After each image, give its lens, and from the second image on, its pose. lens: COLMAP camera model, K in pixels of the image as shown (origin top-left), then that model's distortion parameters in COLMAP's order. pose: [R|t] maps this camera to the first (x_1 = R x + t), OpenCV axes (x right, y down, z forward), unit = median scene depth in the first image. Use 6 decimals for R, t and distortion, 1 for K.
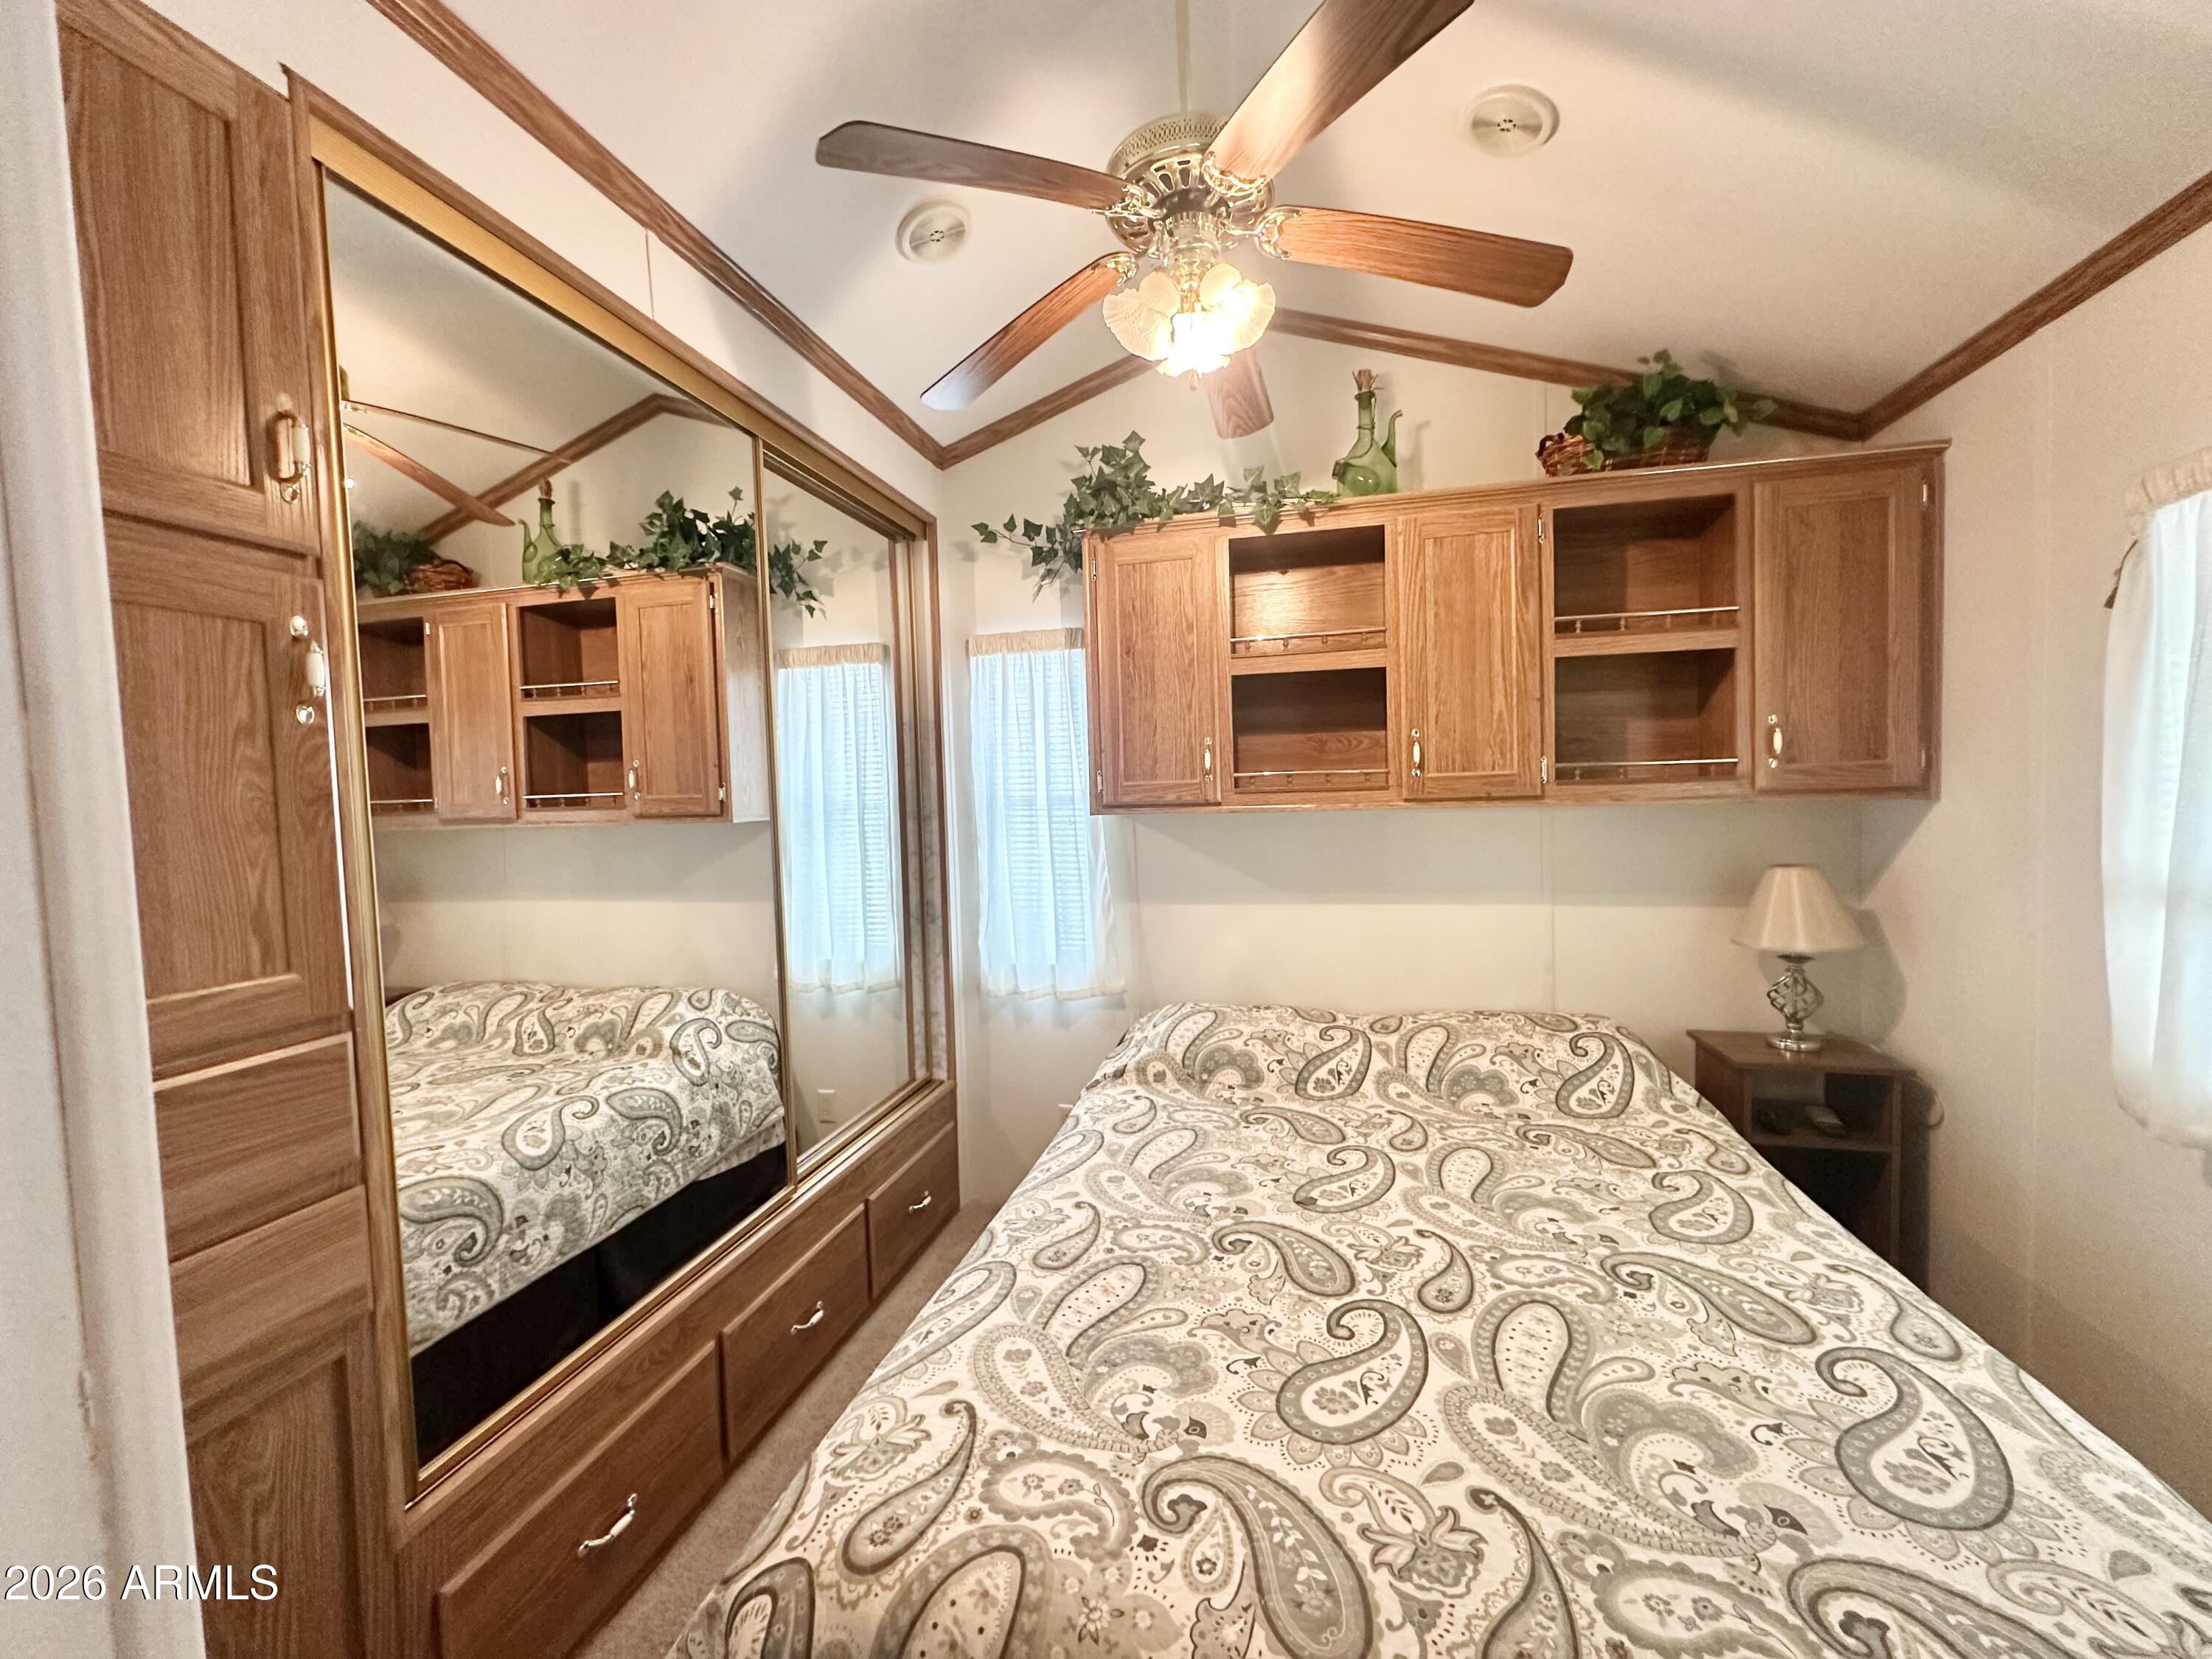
lens RADIAL K [[881.1, 0, 1107.3], [0, 881.1, 827.5], [0, 0, 1]] dist [-0.004772, 0.001229]
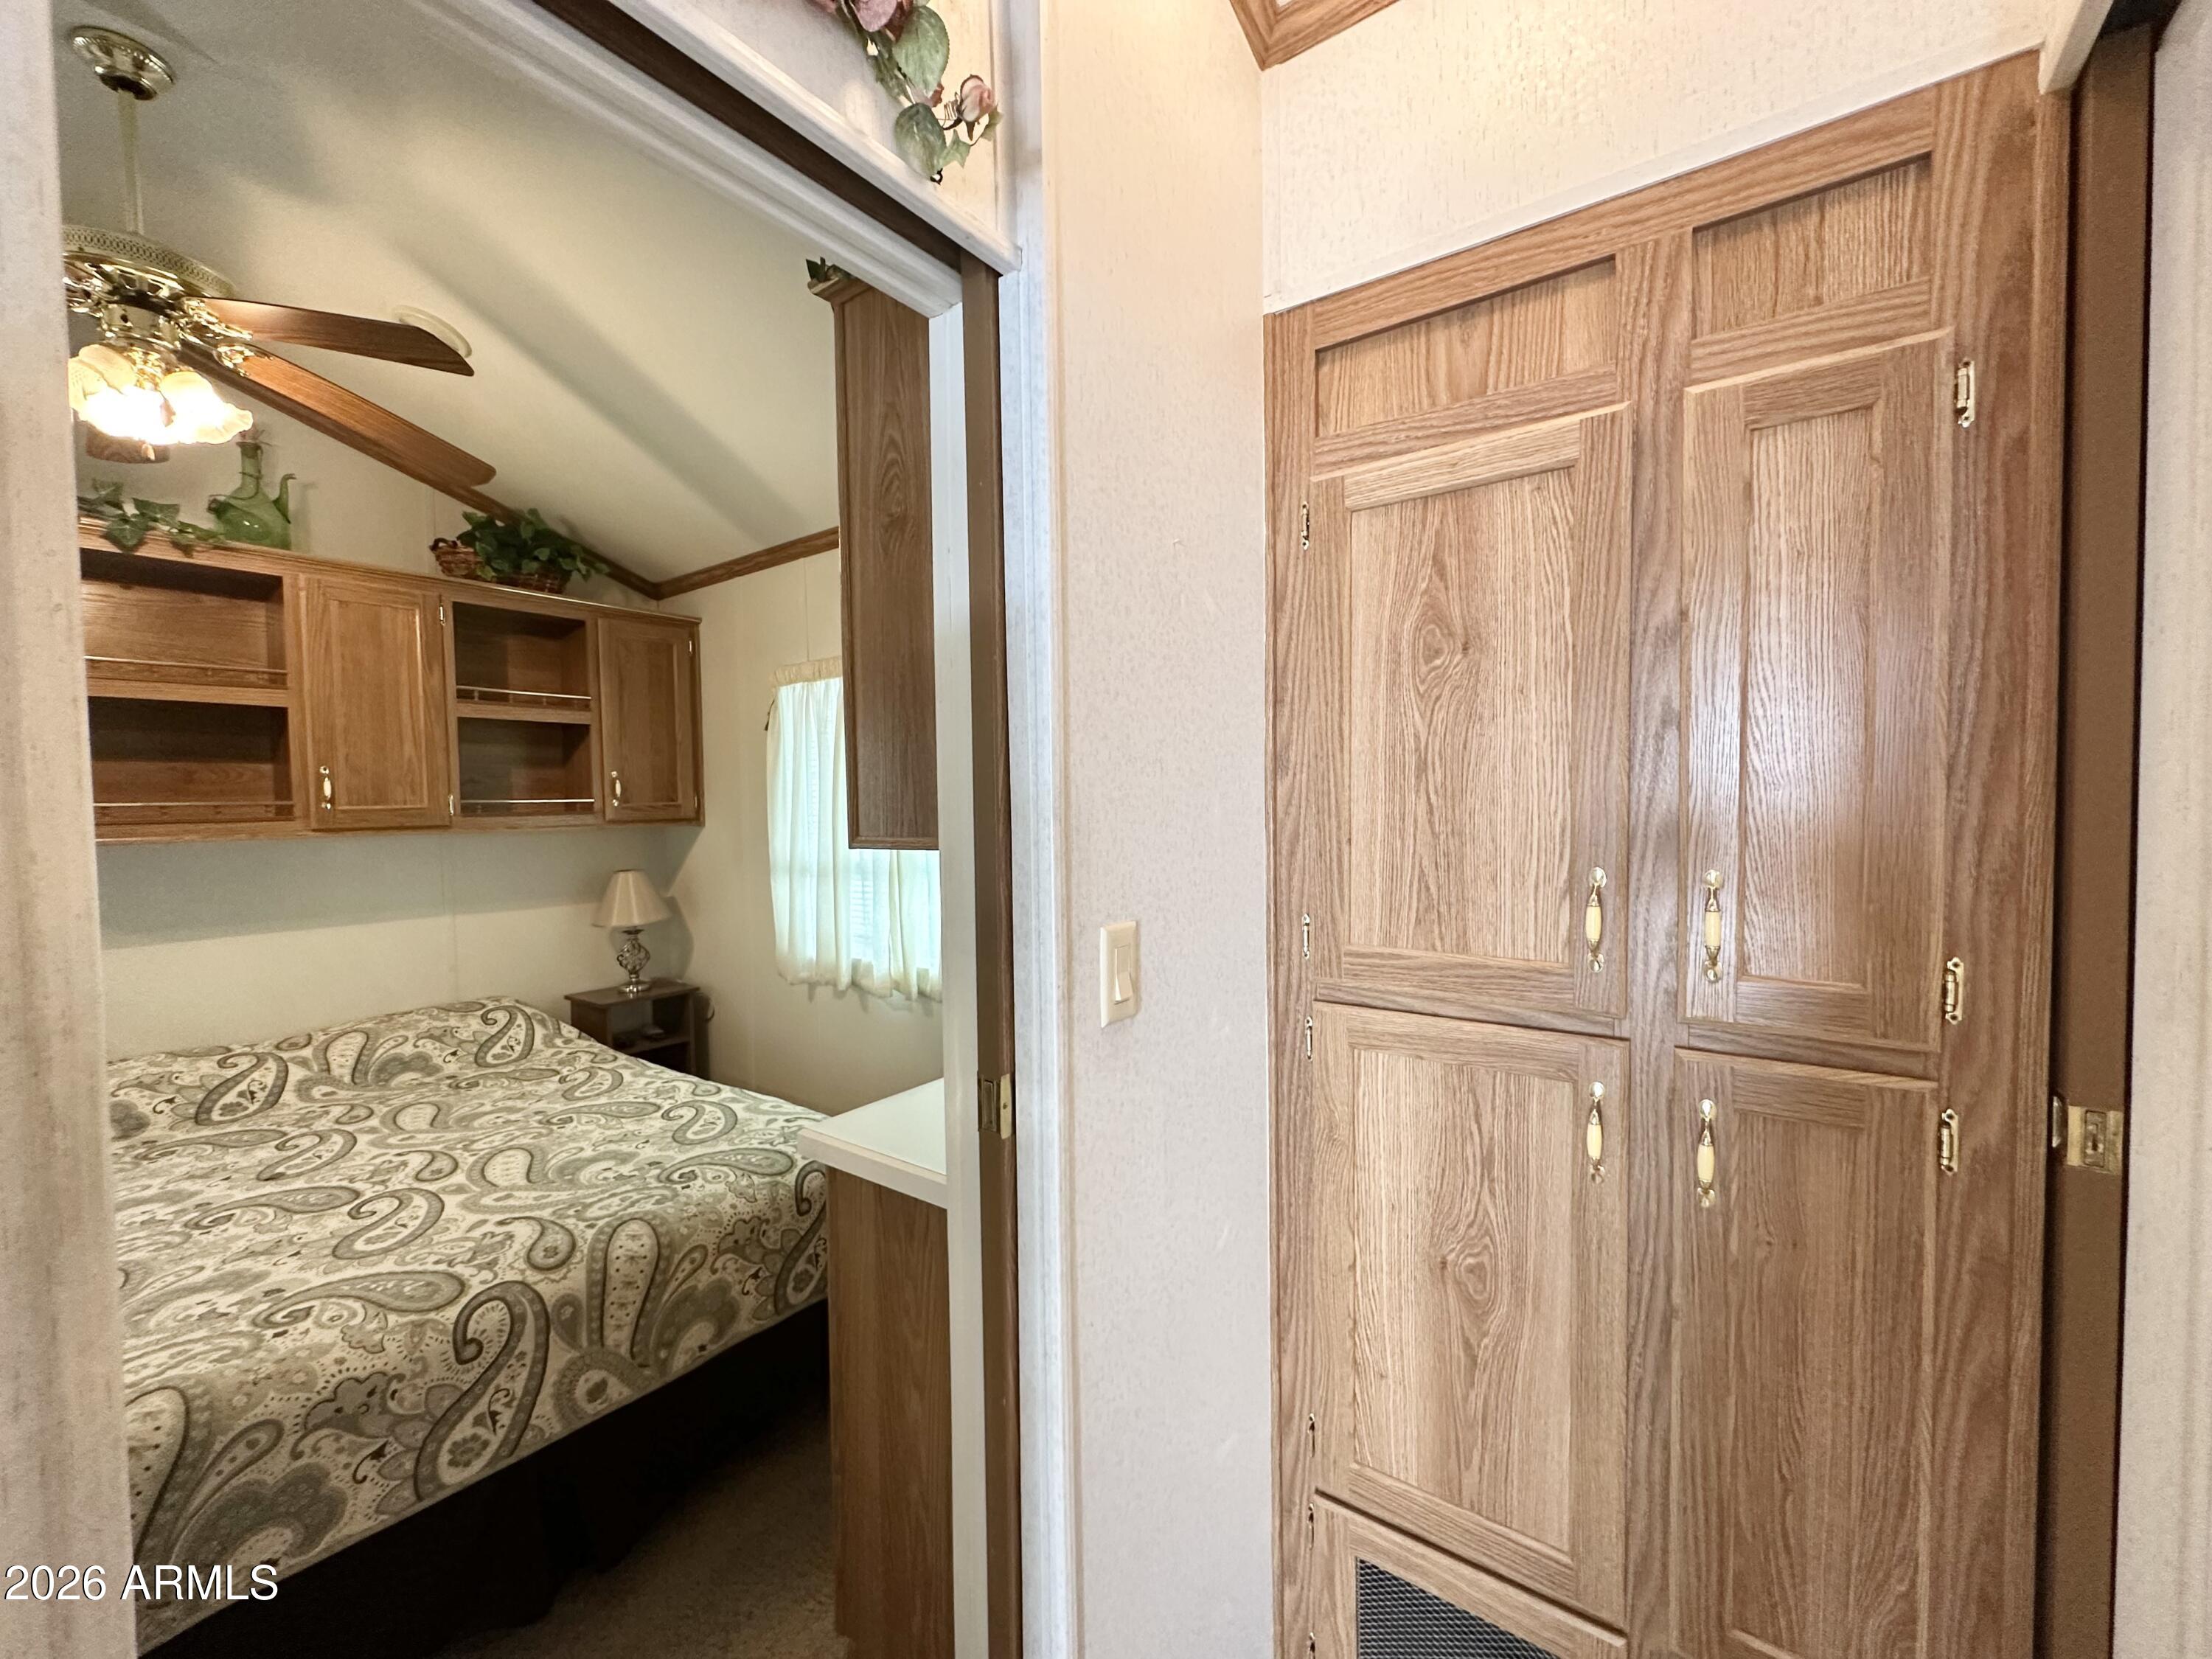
lens RADIAL K [[880.9, 0, 1104.3], [0, 880.9, 826.1], [0, 0, 1]] dist [-0.000959, 0.000072]
pose [[0.383782, -0.007333, 0.923395, -0.357818], [0.045400, 0.998909, -0.010936, 0.024265], [-0.922307, 0.046119, 0.383696, -0.398654]]
